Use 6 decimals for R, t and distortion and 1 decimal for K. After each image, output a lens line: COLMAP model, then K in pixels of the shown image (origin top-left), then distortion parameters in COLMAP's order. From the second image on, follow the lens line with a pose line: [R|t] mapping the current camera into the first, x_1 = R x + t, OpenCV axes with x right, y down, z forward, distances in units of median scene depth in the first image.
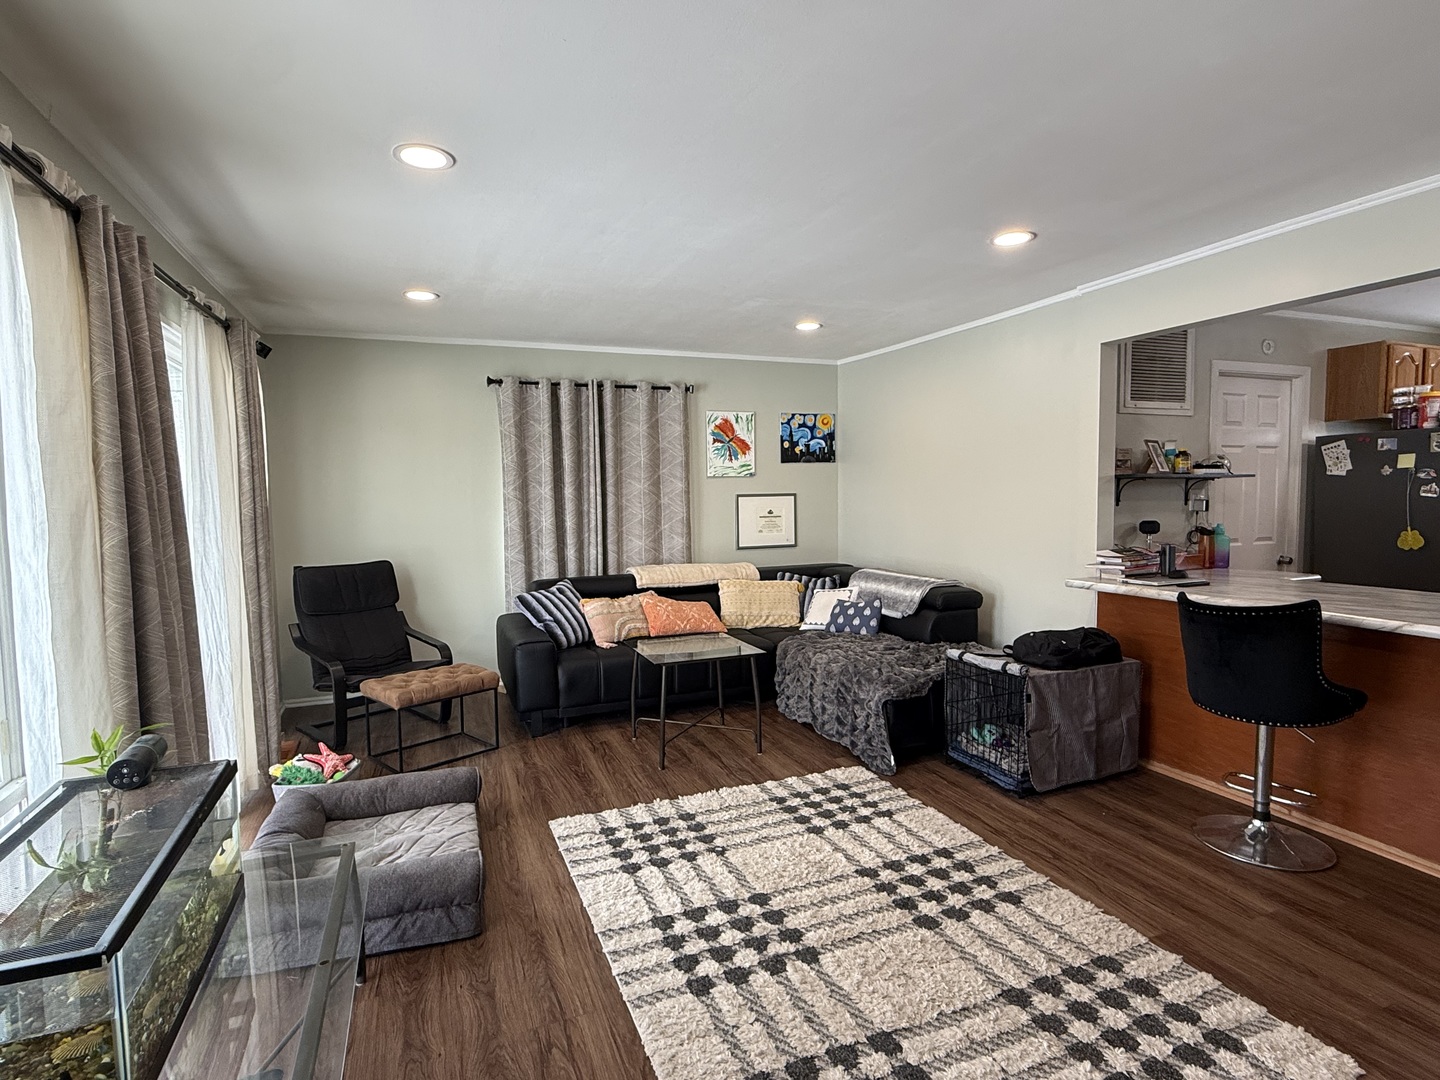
lens RADIAL K [[744.5, 0, 720.4], [0, 744.5, 542.0], [0, 0, 1]] dist [-0.000460, 0.000264]
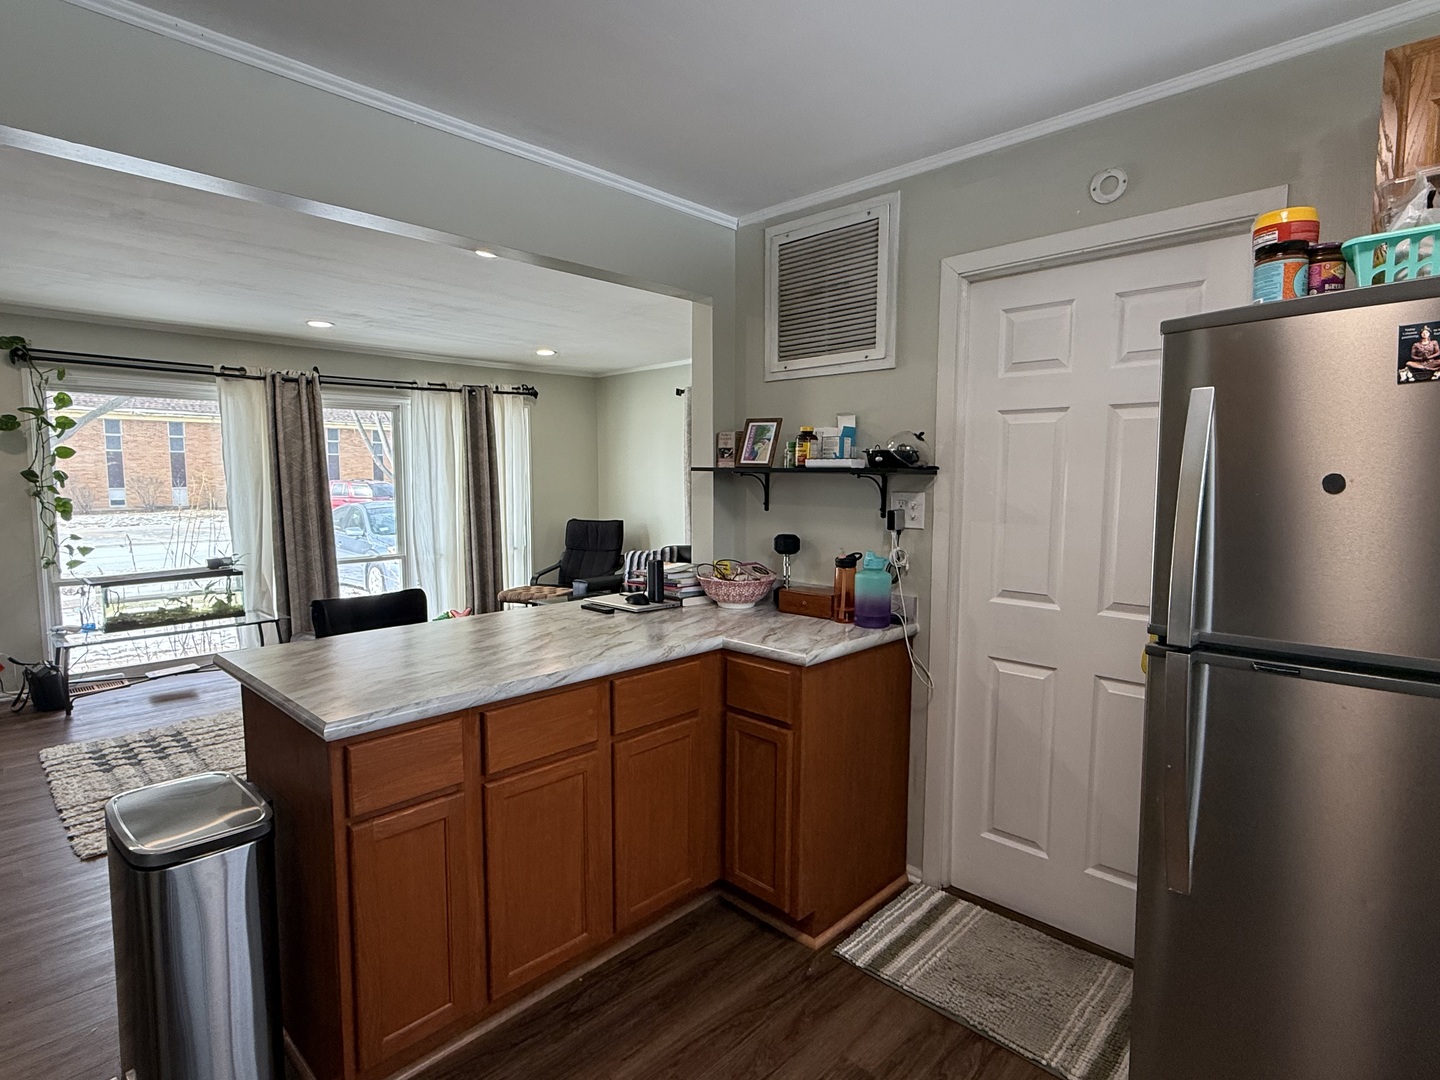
lens RADIAL K [[744.5, 0, 719.1], [0, 744.5, 542.5], [0, 0, 1]] dist [-0.000460, 0.000264]
pose [[0.402570, 0.096719, -0.910265, 1.144065], [-0.069420, 0.994765, 0.074996, -0.066563], [0.912753, 0.032999, 0.407177, 0.643270]]
